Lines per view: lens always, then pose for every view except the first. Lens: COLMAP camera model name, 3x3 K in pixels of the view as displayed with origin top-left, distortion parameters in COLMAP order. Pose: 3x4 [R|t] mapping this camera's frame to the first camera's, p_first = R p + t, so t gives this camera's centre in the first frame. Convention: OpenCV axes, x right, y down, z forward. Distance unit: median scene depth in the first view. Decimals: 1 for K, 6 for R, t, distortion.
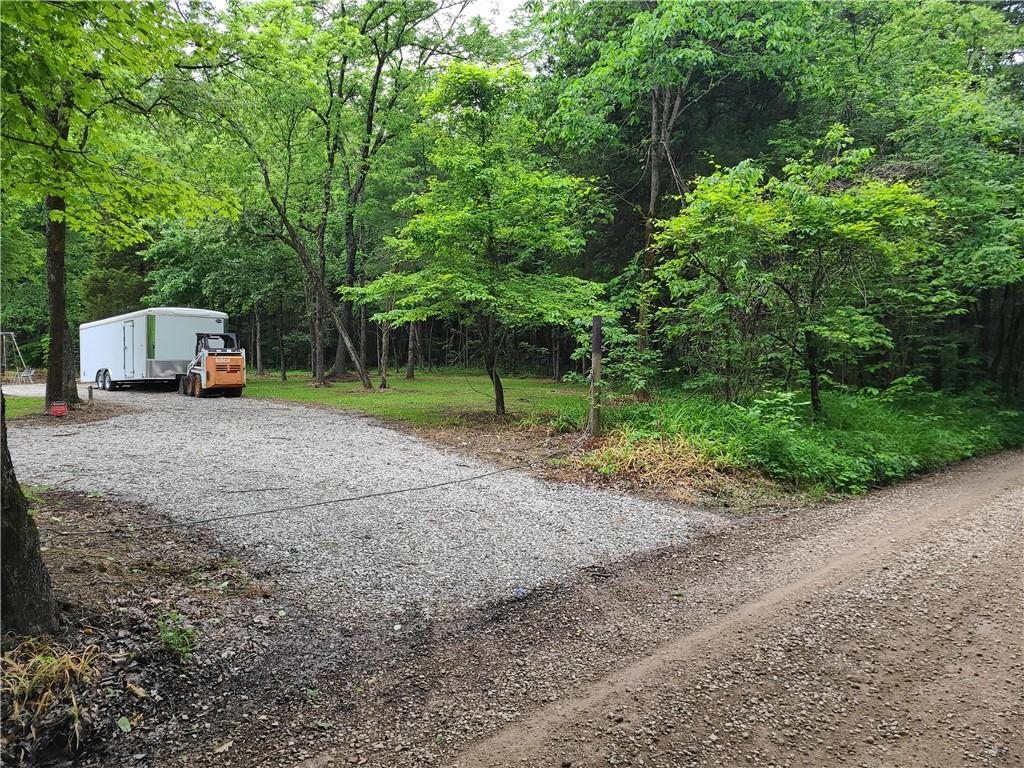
lens RADIAL K [[771.8, 0, 521.4], [0, 771.8, 396.7], [0, 0, 1]] dist [0.054112, -0.043814]
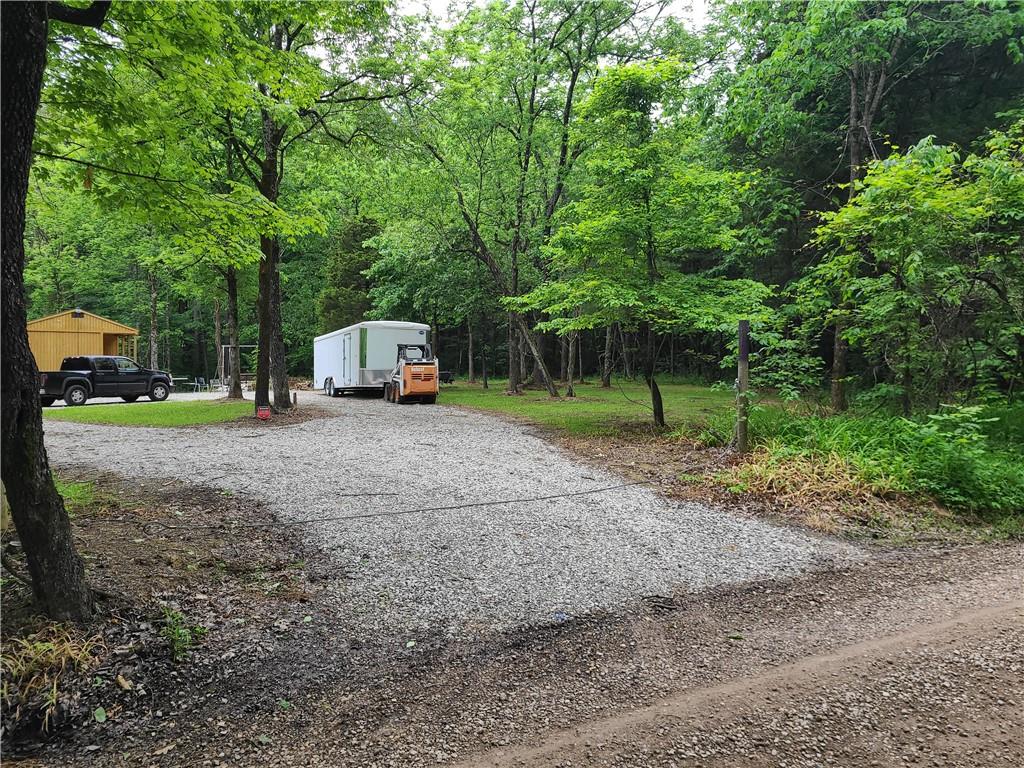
lens RADIAL K [[771.8, 0, 521.4], [0, 771.8, 396.7], [0, 0, 1]] dist [0.054112, -0.043814]
pose [[0.959963, 0.008718, -0.279991, 0.096933], [-0.011746, 0.999889, -0.009139, -0.002297], [0.279880, 0.012062, 0.959959, 0.040209]]
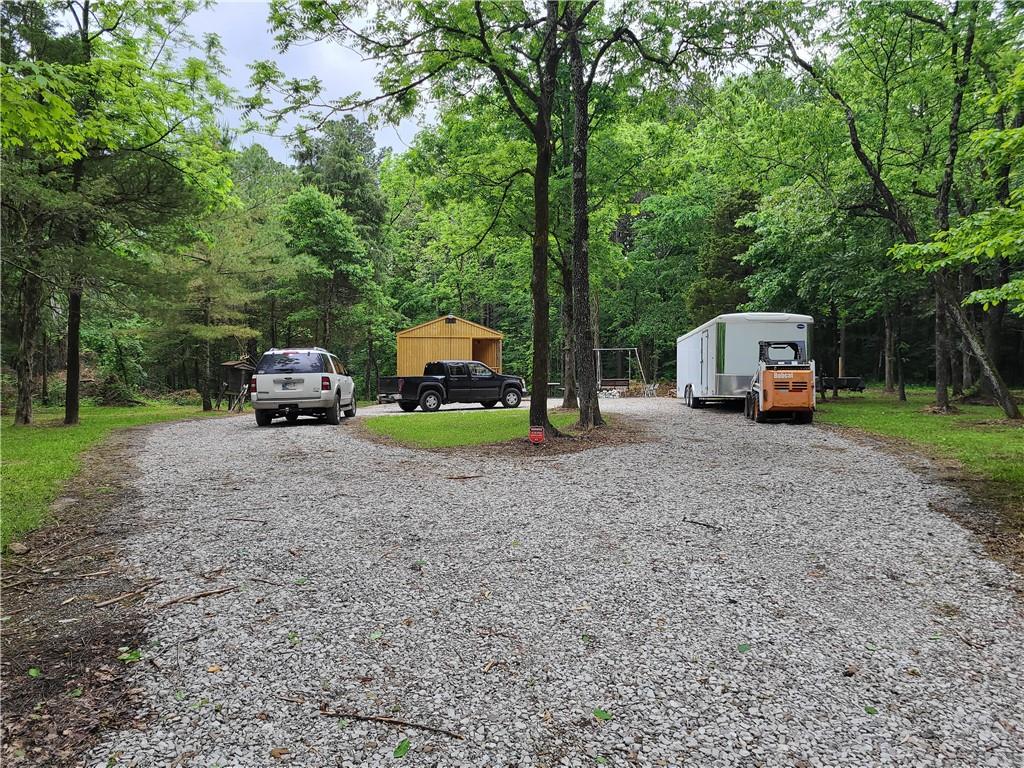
lens RADIAL K [[785.4, 0, 510.0], [0, 785.4, 371.7], [0, 0, 1]] dist [0.058679, -0.046488]
pose [[0.689791, -0.001306, -0.724008, -0.010467], [-0.034315, 0.998816, -0.034495, -0.027649], [0.723195, 0.048639, 0.688929, 0.515072]]
